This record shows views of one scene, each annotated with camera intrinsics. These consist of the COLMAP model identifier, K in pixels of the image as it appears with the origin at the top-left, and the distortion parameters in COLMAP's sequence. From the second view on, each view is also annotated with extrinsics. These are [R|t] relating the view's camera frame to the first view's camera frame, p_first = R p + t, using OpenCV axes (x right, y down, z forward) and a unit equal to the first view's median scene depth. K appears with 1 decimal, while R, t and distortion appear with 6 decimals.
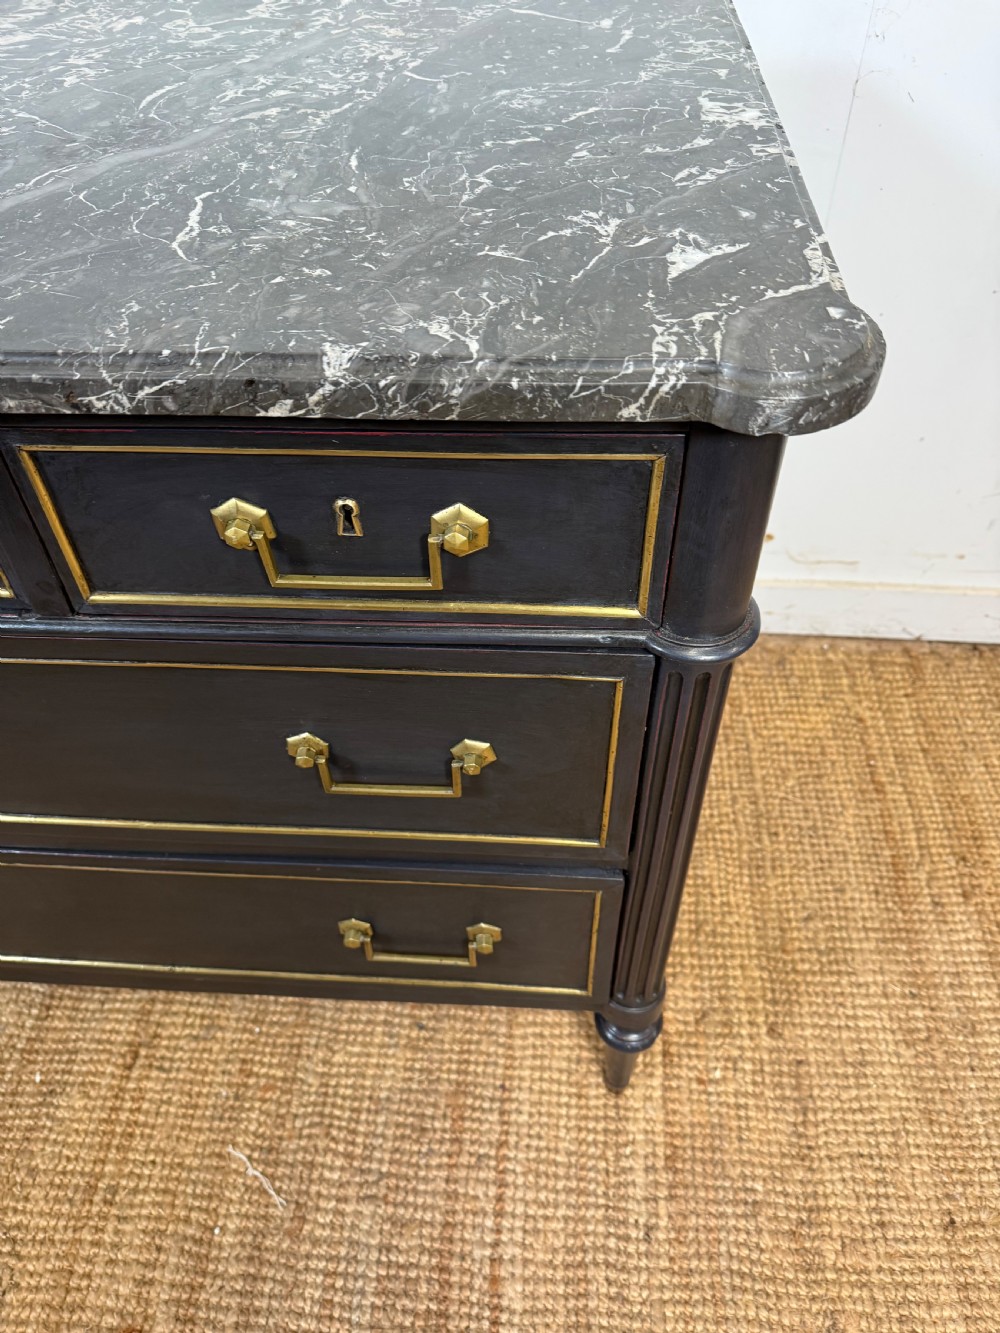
lens RADIAL K [[968.1, 0, 511.2], [0, 968.1, 678.4], [0, 0, 1]] dist [-0.004083, -0.009485]
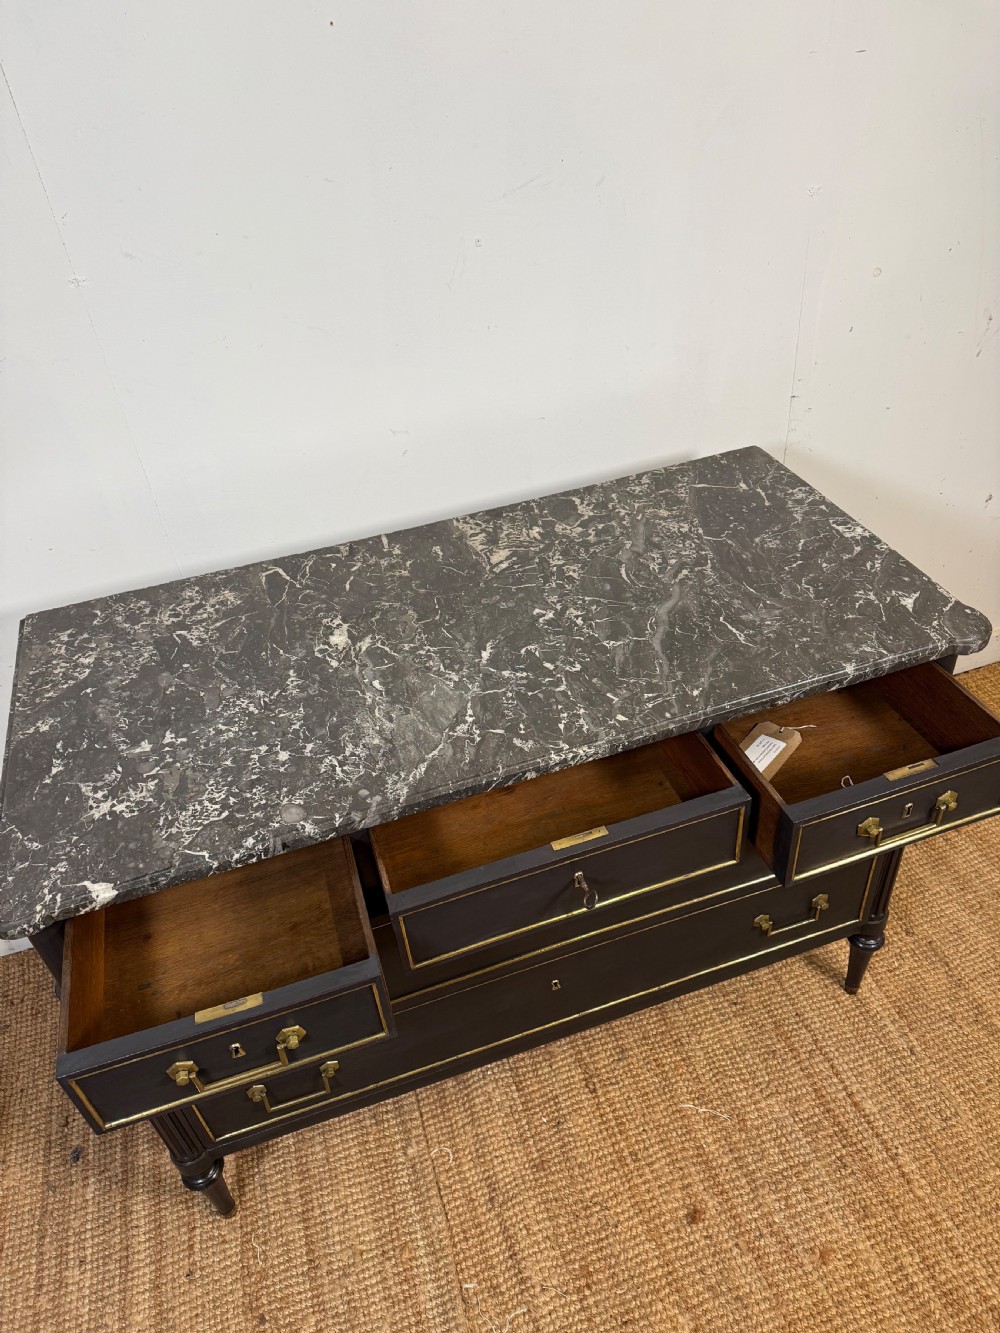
lens RADIAL K [[968.1, 0, 504.5], [0, 968.1, 654.9], [0, 0, 1]] dist [-0.004083, -0.009485]
pose [[0.926524, -0.272459, 0.259460, -0.797434], [0.315133, 0.938728, -0.139572, -0.109243], [-0.205535, 0.211081, 0.955615, -0.704900]]
